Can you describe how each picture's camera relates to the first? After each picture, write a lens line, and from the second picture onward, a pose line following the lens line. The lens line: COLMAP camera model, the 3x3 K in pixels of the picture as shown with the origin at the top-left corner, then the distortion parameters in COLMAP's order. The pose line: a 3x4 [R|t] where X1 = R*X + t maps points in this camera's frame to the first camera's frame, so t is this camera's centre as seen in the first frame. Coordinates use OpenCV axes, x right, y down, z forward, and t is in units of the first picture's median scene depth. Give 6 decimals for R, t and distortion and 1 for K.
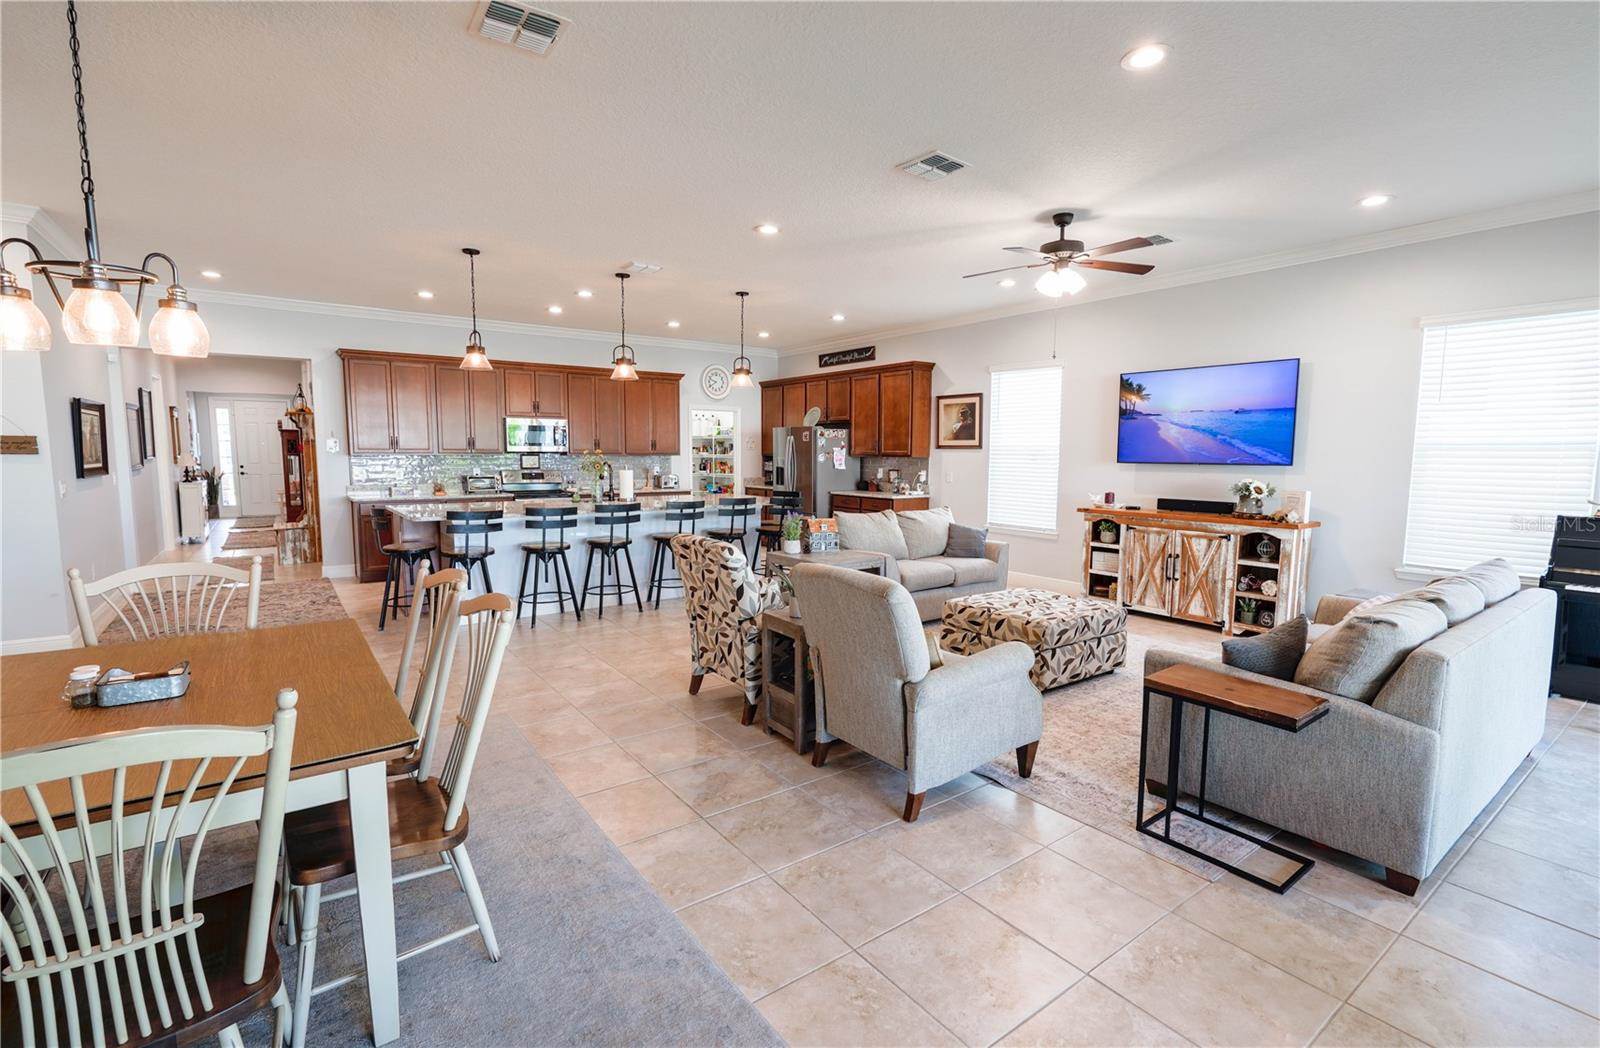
lens RADIAL K [[732.1, 0, 806.0], [0, 732.1, 526.9], [0, 0, 1]] dist [-0.002841, 0.000476]
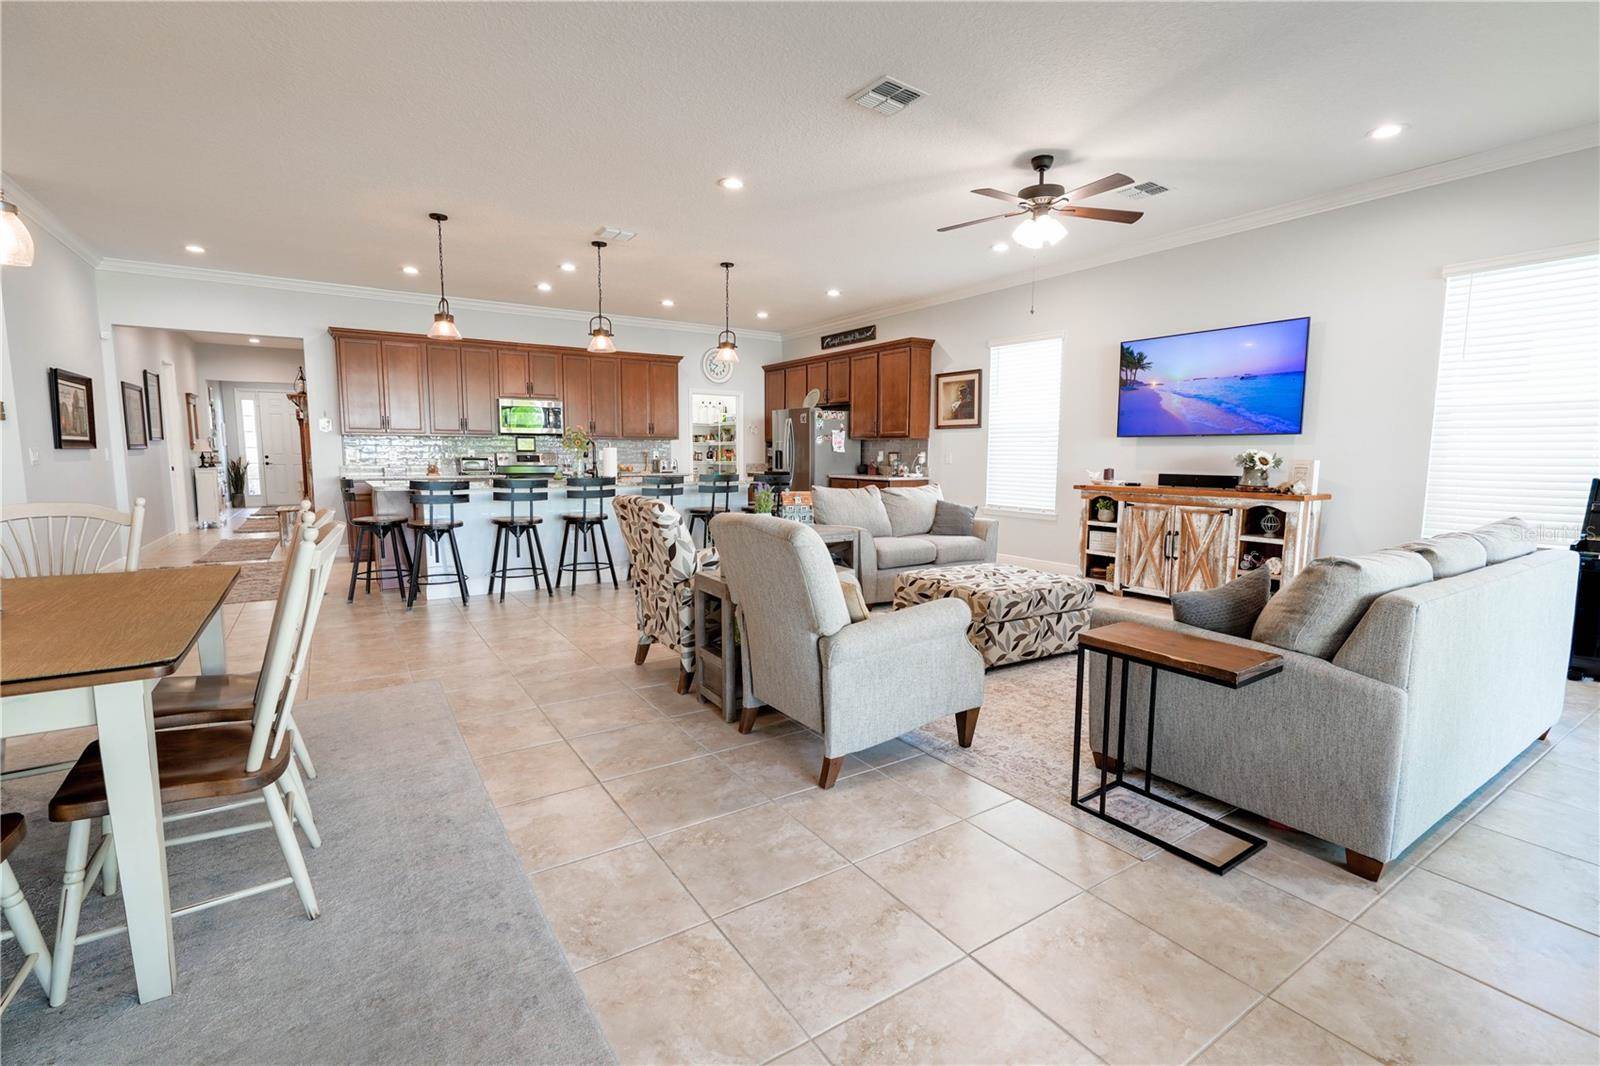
lens RADIAL K [[728.8, 0, 805.6], [0, 728.8, 536.4], [0, 0, 1]] dist [-0.004025, 0.000922]
pose [[0.998815, 0.005208, -0.048392, 0.078529], [-0.004702, 0.999933, 0.010562, 0.036496], [0.048444, -0.010322, 0.998773, 0.045416]]
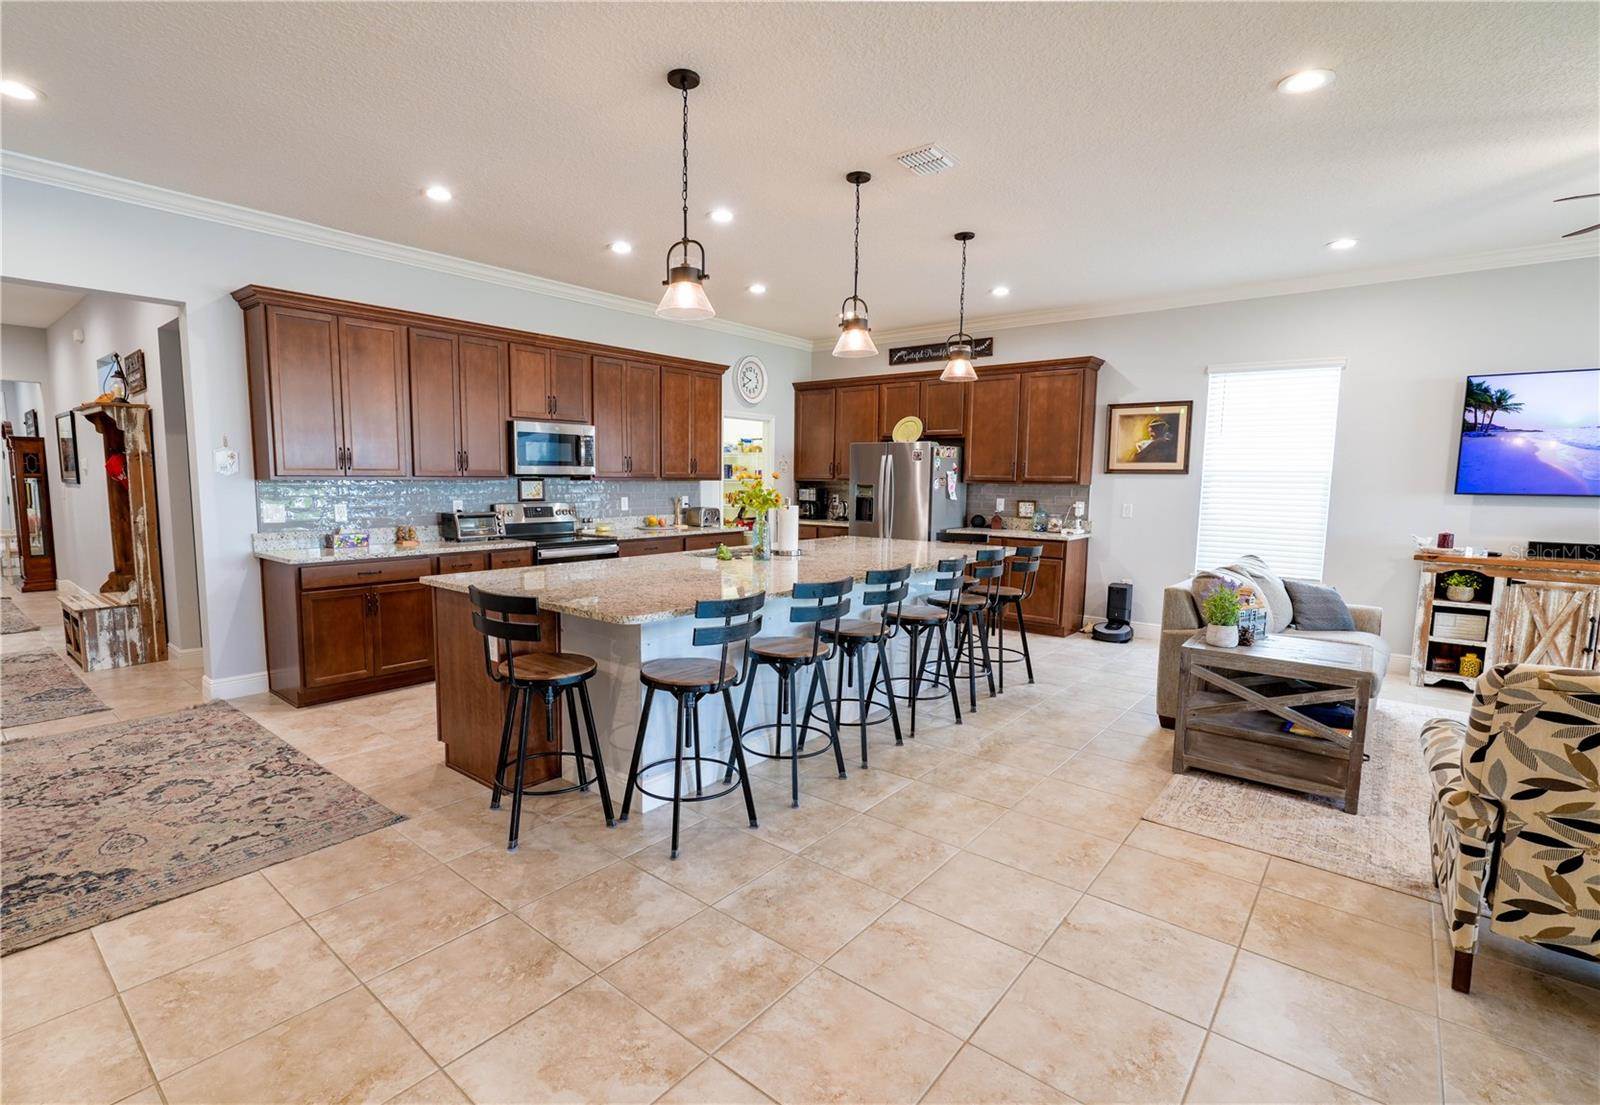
lens RADIAL K [[756.6, 0, 768.5], [0, 756.6, 563.6], [0, 0, 1]] dist [0.000831, -0.000443]
pose [[0.972037, -0.022577, 0.233739, -0.507770], [0.018919, 0.999661, 0.017882, -0.048749], [-0.234064, -0.012960, 0.972135, 0.454656]]
